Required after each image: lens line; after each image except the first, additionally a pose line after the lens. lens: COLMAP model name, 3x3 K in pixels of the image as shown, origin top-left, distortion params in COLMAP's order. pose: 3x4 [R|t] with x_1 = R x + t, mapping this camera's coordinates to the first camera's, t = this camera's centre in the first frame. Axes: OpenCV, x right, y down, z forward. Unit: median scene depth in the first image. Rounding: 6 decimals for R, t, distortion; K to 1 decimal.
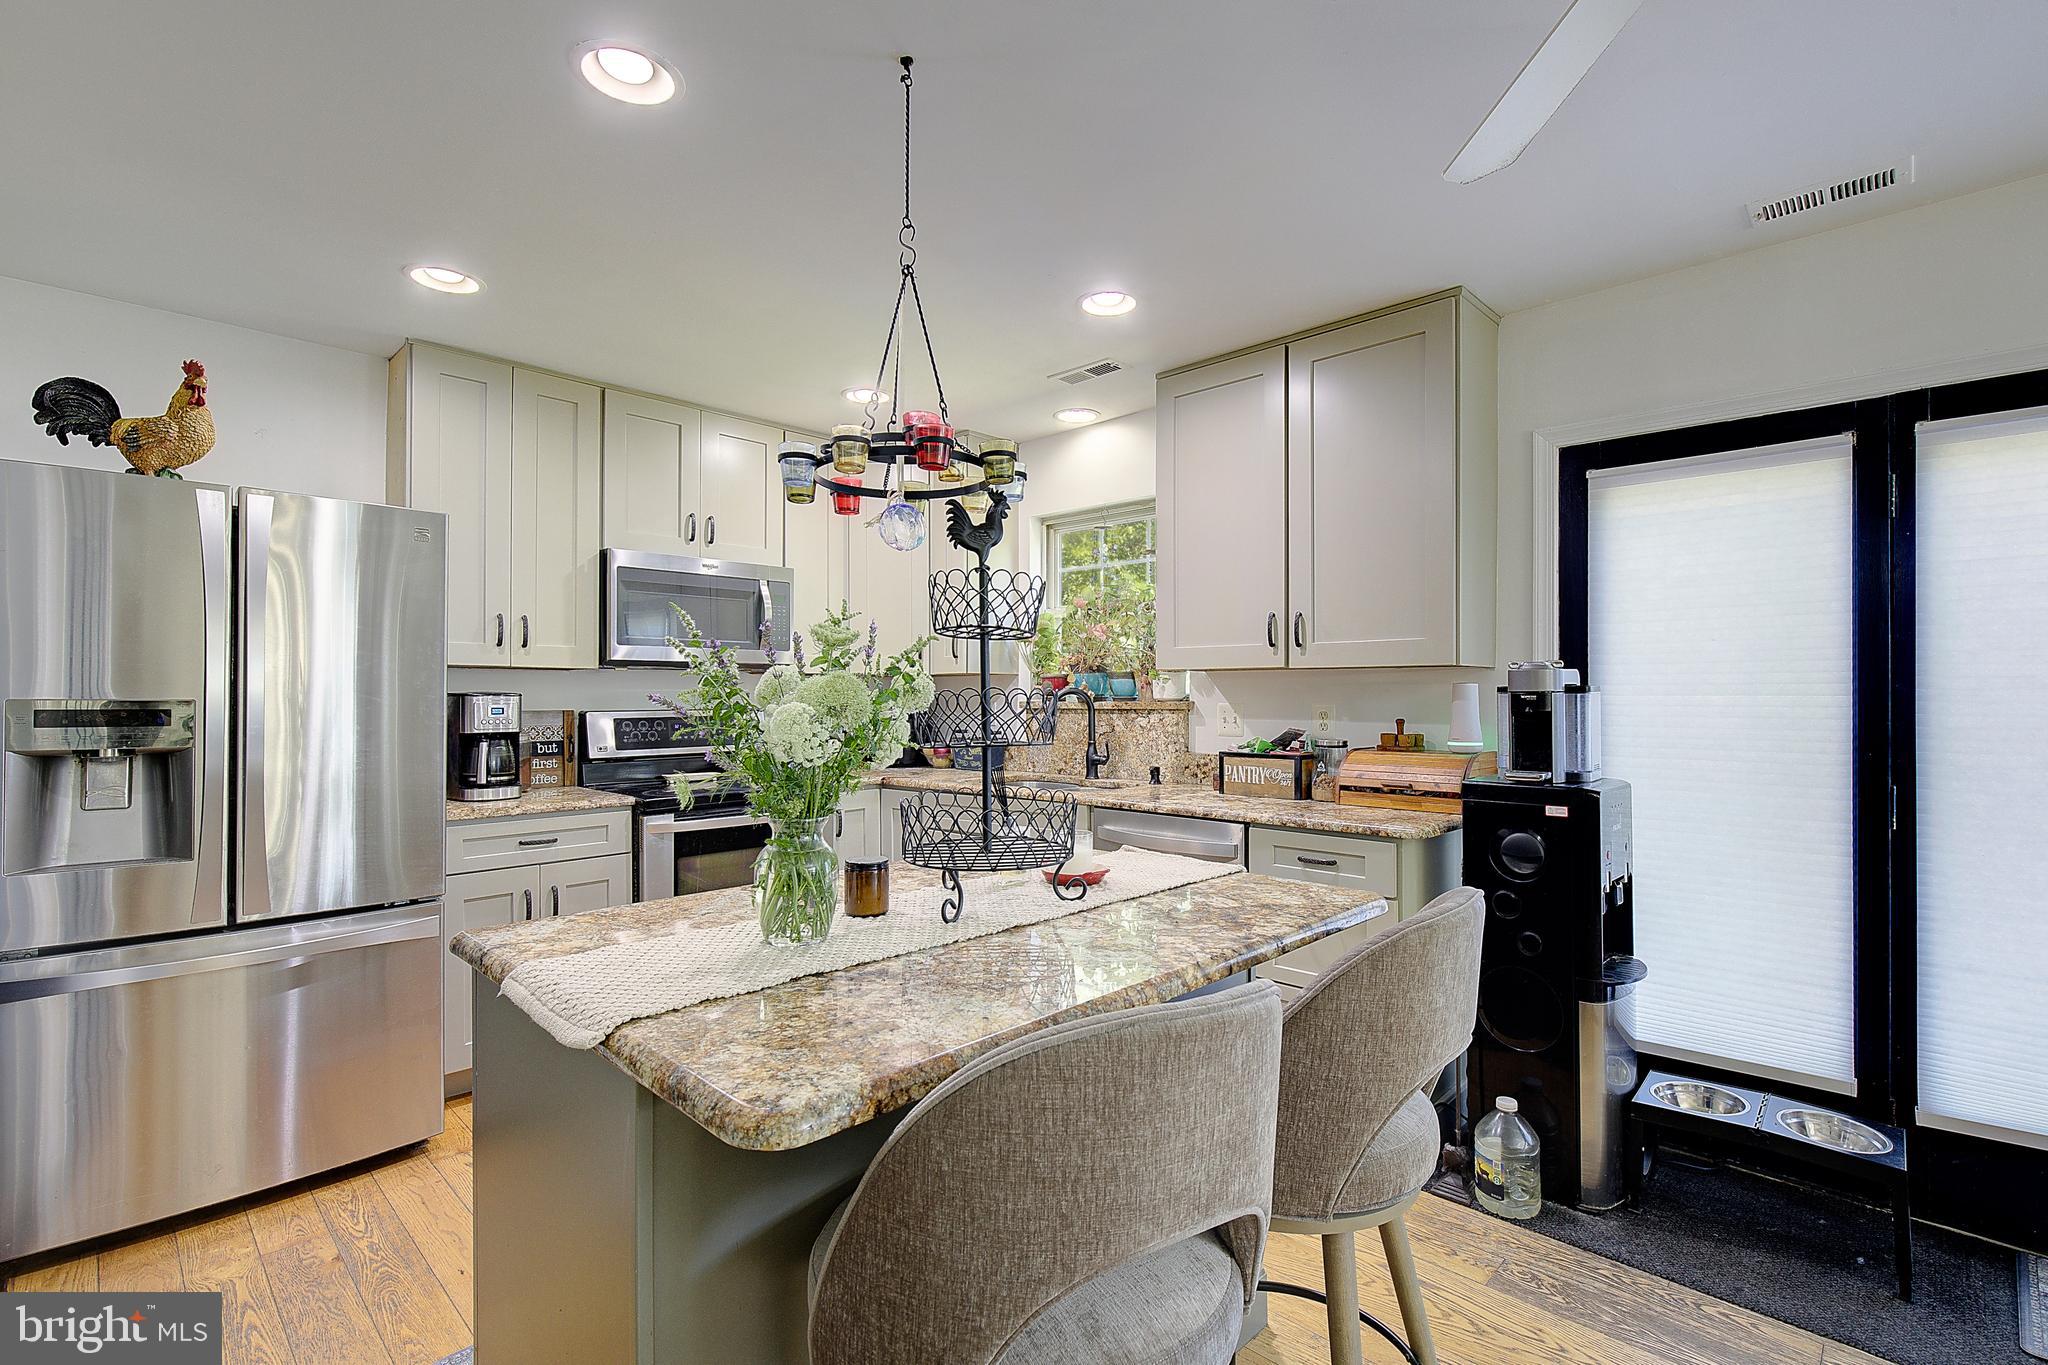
lens RADIAL K [[933.2, 0, 1043.5], [0, 933.2, 680.2], [0, 0, 1]] dist [0.008936, -0.001842]
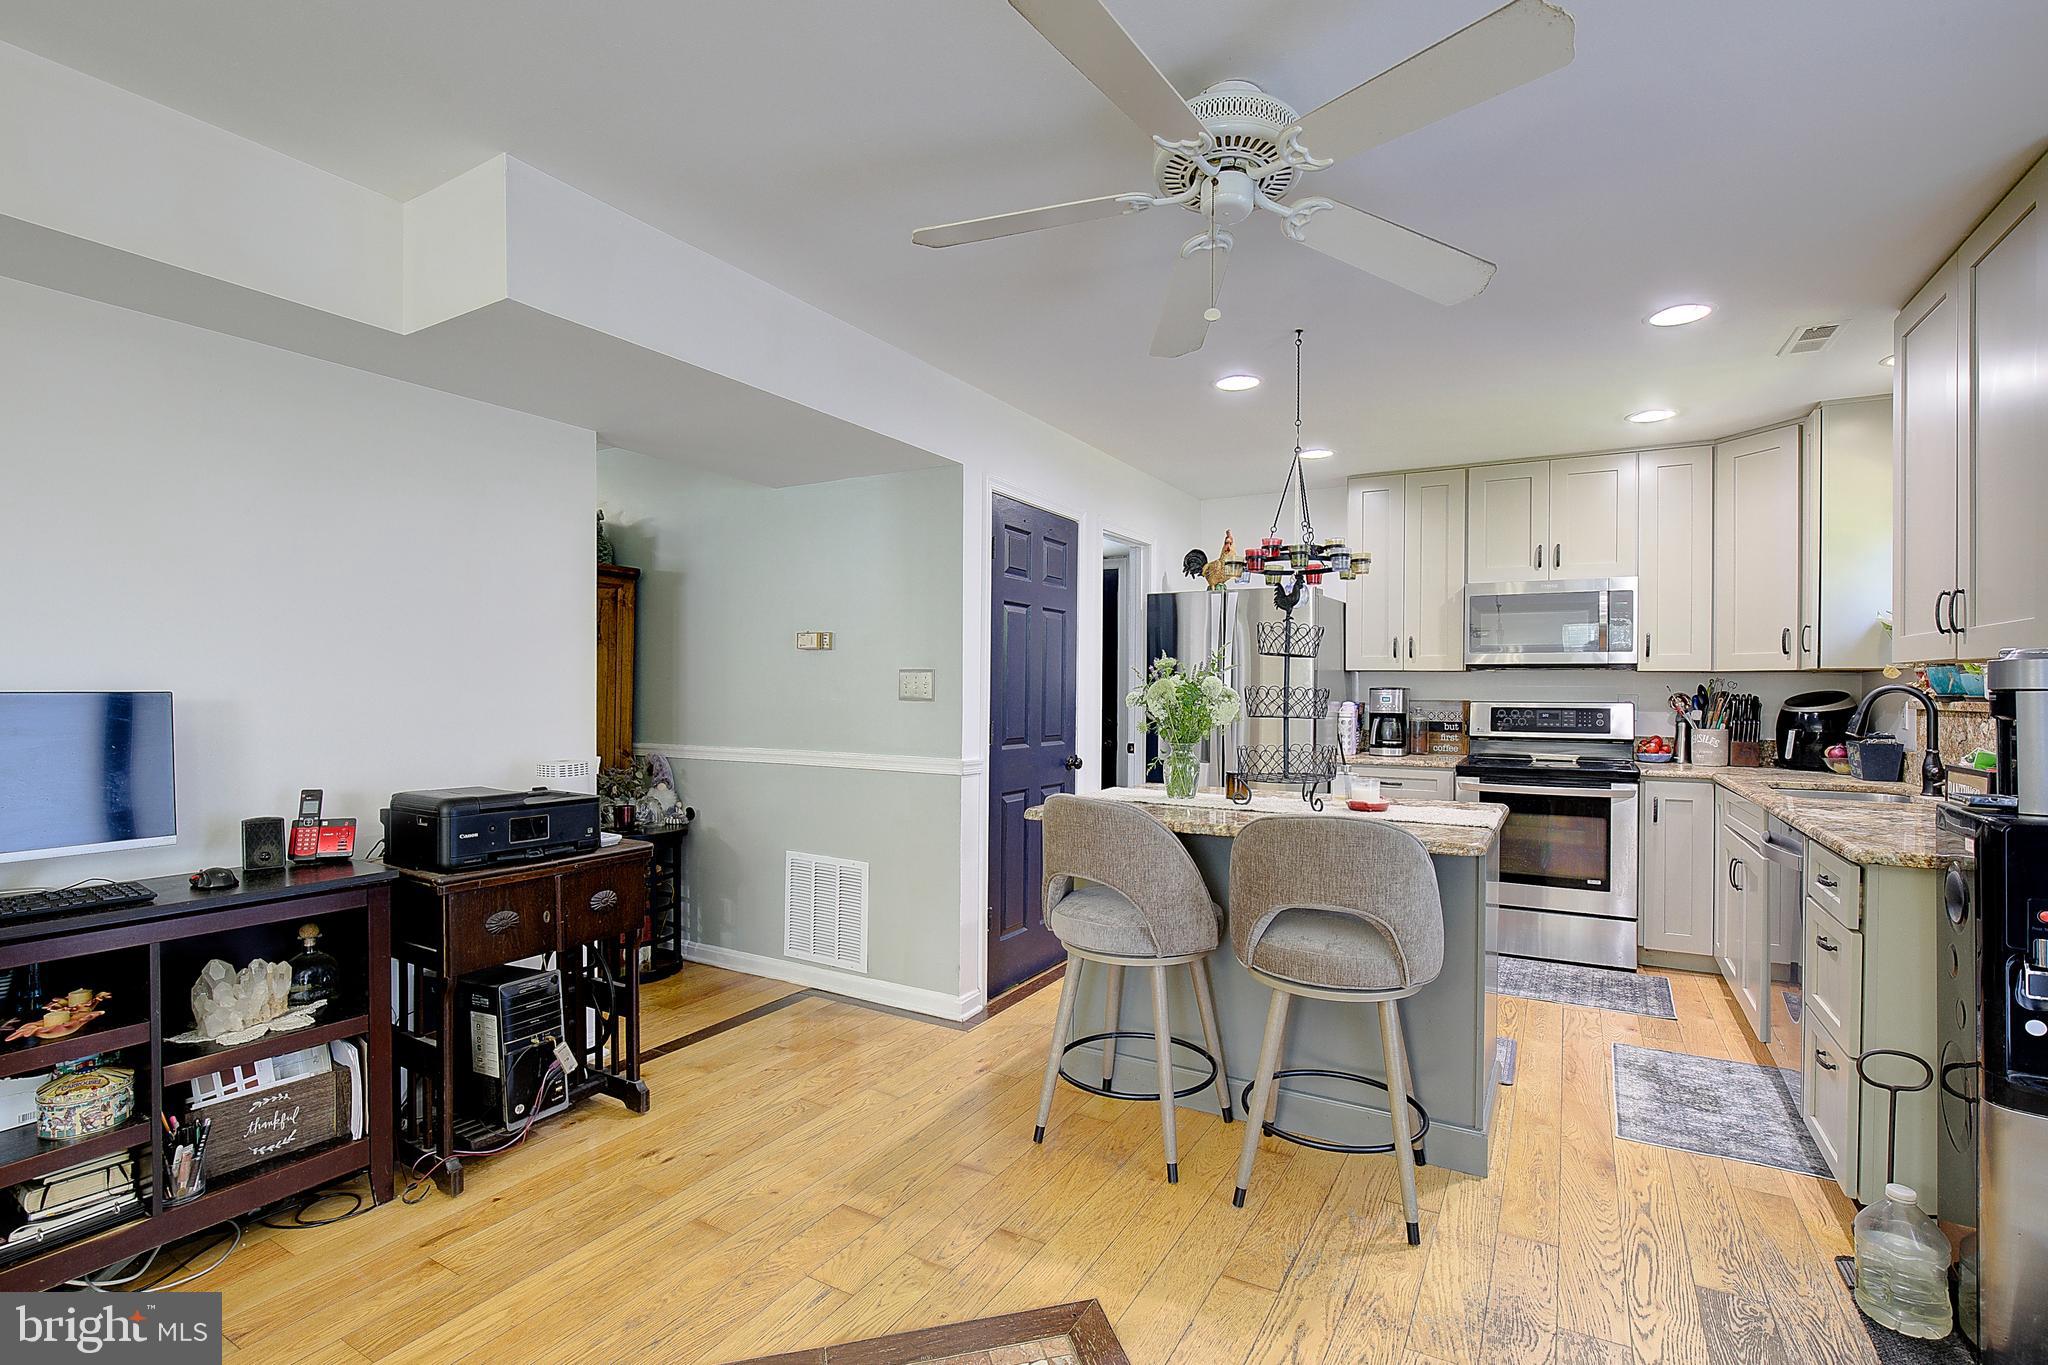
lens RADIAL K [[933.2, 0, 1073.0], [0, 933.2, 694.2], [0, 0, 1]] dist [0.008936, -0.001842]
pose [[0.276438, 0.011173, -0.960967, 0.825435], [0.008068, 0.999870, 0.013947, -0.002064], [0.960998, -0.011609, 0.276312, 0.060130]]
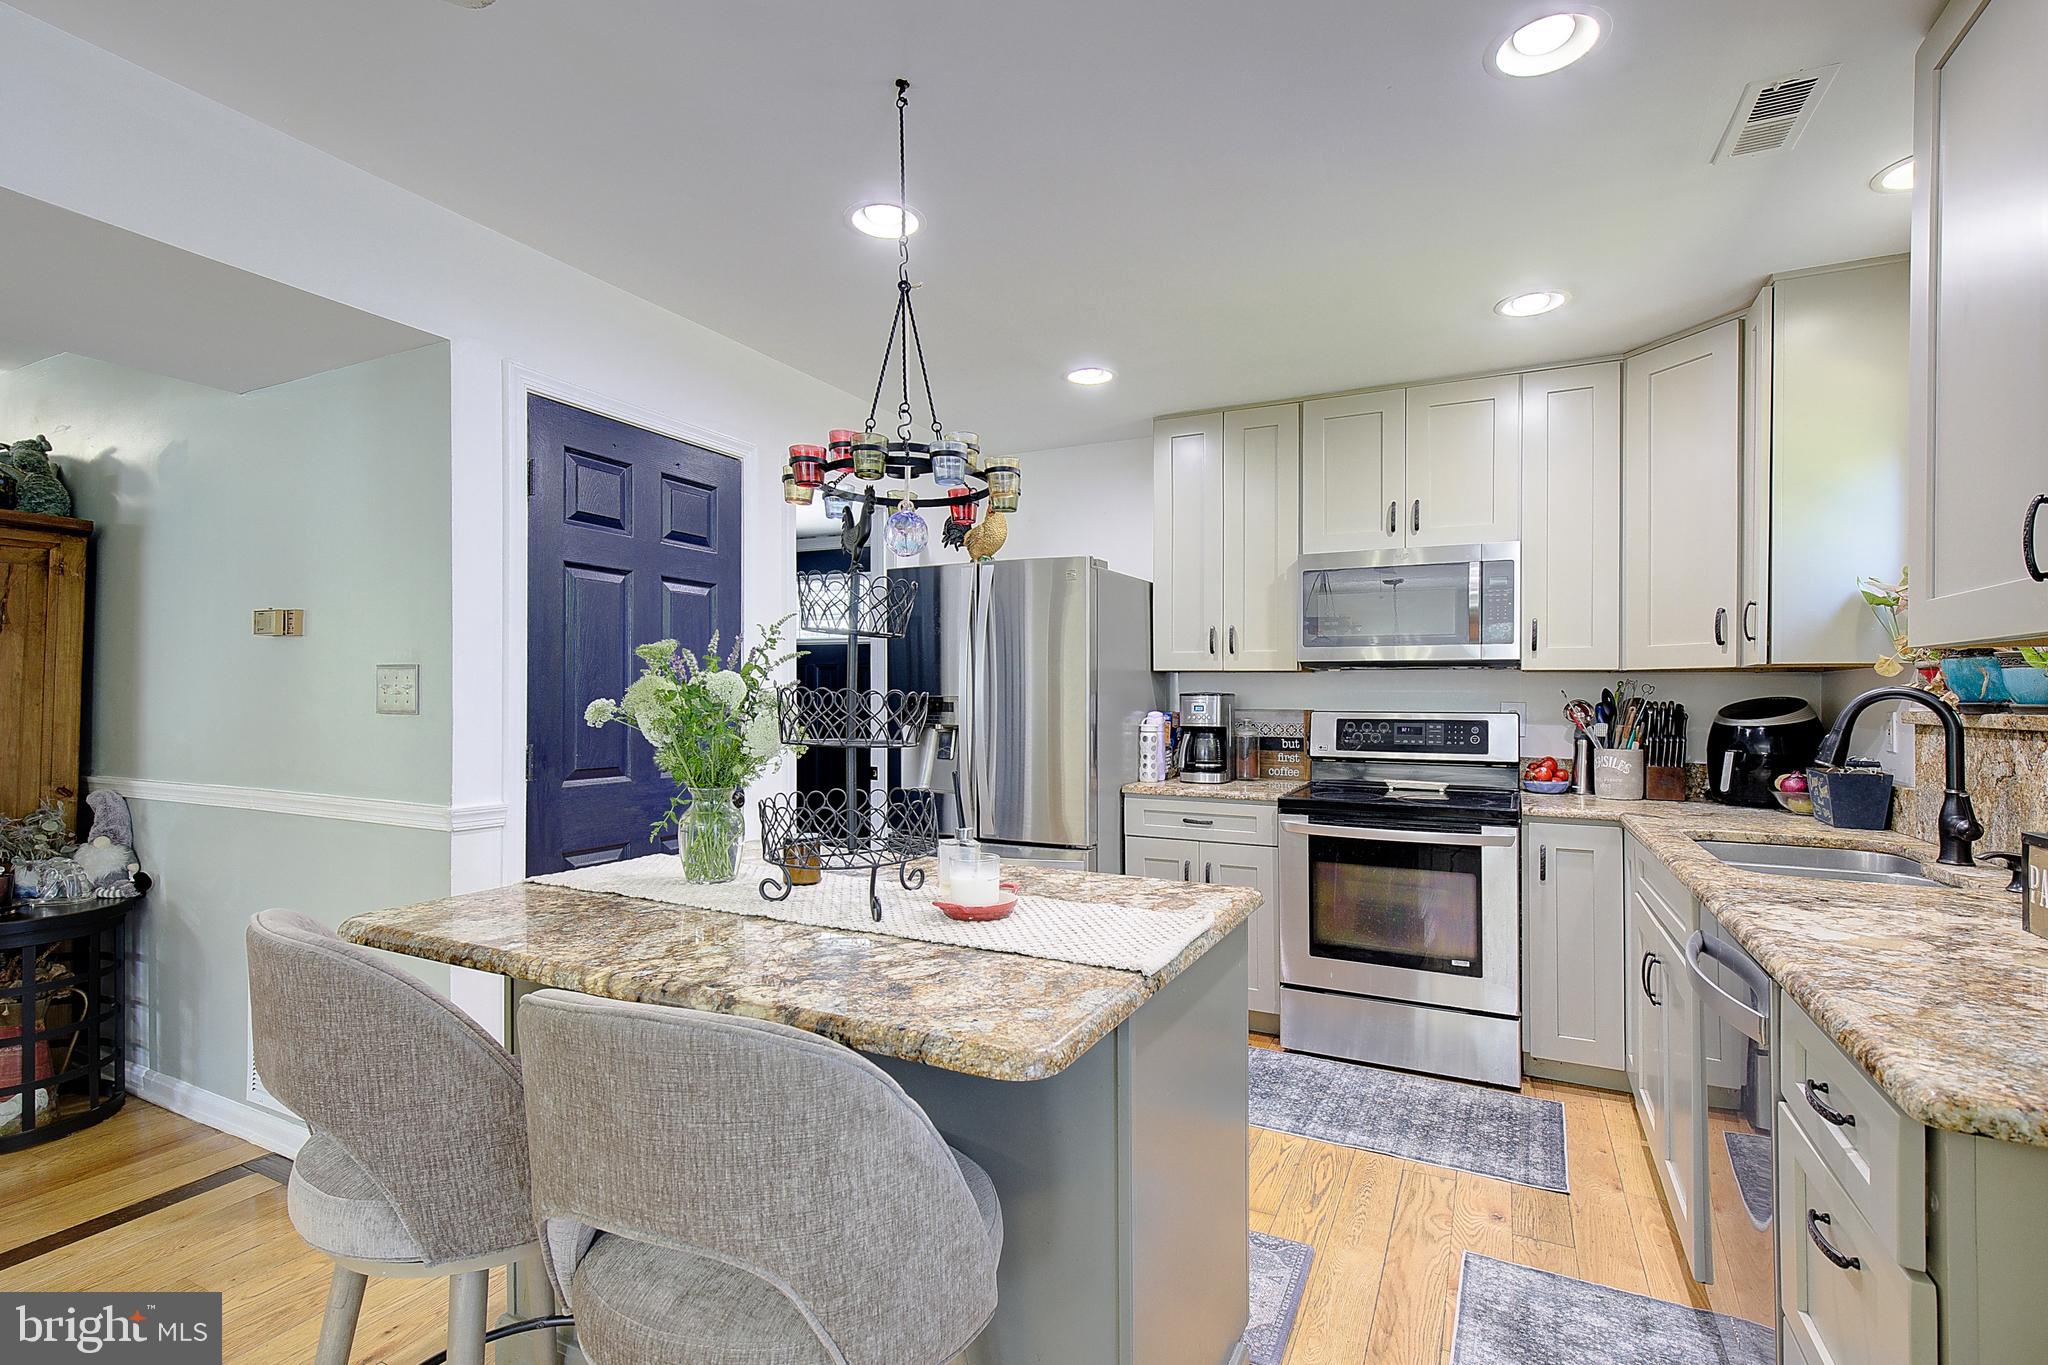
lens RADIAL K [[933.2, 0, 1038.3], [0, 933.2, 689.3], [0, 0, 1]] dist [0.008936, -0.001842]
pose [[0.303868, -0.000820, -0.952714, 0.508462], [0.008976, 0.999958, 0.002002, 0.004744], [0.952672, -0.009160, 0.303863, 0.469114]]
